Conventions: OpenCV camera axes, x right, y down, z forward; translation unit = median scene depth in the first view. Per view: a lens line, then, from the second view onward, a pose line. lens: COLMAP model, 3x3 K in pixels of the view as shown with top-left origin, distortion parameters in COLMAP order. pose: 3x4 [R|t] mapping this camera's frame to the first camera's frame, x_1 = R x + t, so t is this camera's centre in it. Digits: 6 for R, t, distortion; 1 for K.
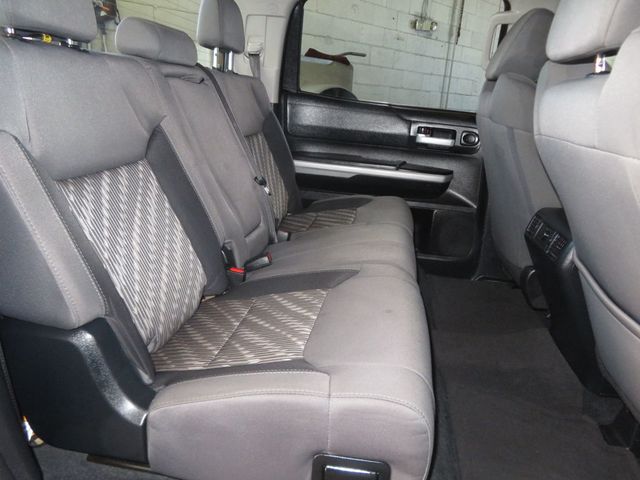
lens RADIAL K [[457.1, 0, 325.8], [0, 457.1, 238.6], [0, 0, 1]] dist [-0.002970, 0.005026]
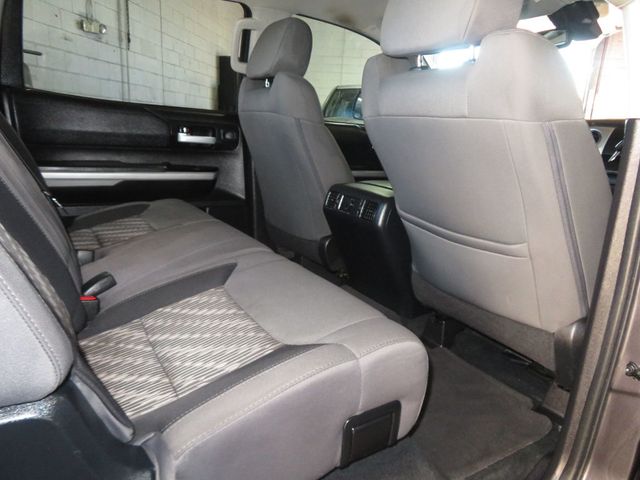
lens RADIAL K [[451.0, 0, 317.0], [0, 451.0, 240.5], [0, 0, 1]] dist [-0.003138, 0.001524]
pose [[0.772011, -0.183353, 0.608589, -0.321310], [0.191415, 0.980106, 0.052468, 0.005387], [-0.606102, 0.075988, 0.791749, 0.108455]]
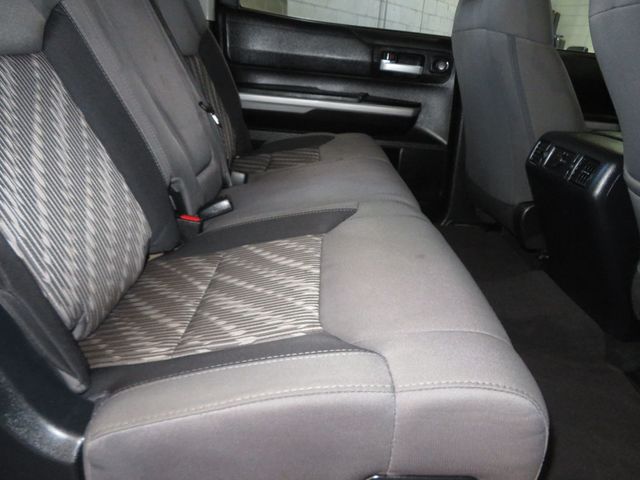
lens RADIAL K [[457.1, 0, 325.8], [0, 457.1, 238.6], [0, 0, 1]] dist [-0.002970, 0.005026]
pose [[0.987279, -0.053124, 0.149857, -0.083064], [0.039626, 0.995001, 0.091664, 0.040026], [-0.153978, -0.084559, 0.984449, 0.210597]]
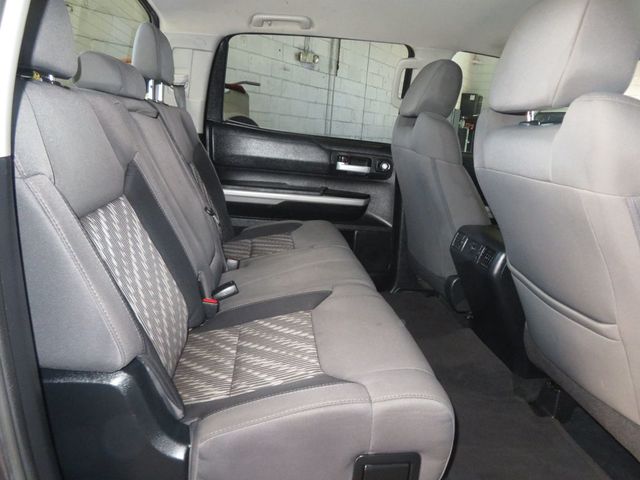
lens RADIAL K [[453.4, 0, 325.0], [0, 453.4, 238.2], [0, 0, 1]] dist [-0.005330, 0.003802]
pose [[0.964354, -0.051267, 0.259601, -0.188183], [0.063458, 0.997230, -0.038793, -0.012563], [-0.256893, 0.053884, 0.964936, -0.042441]]
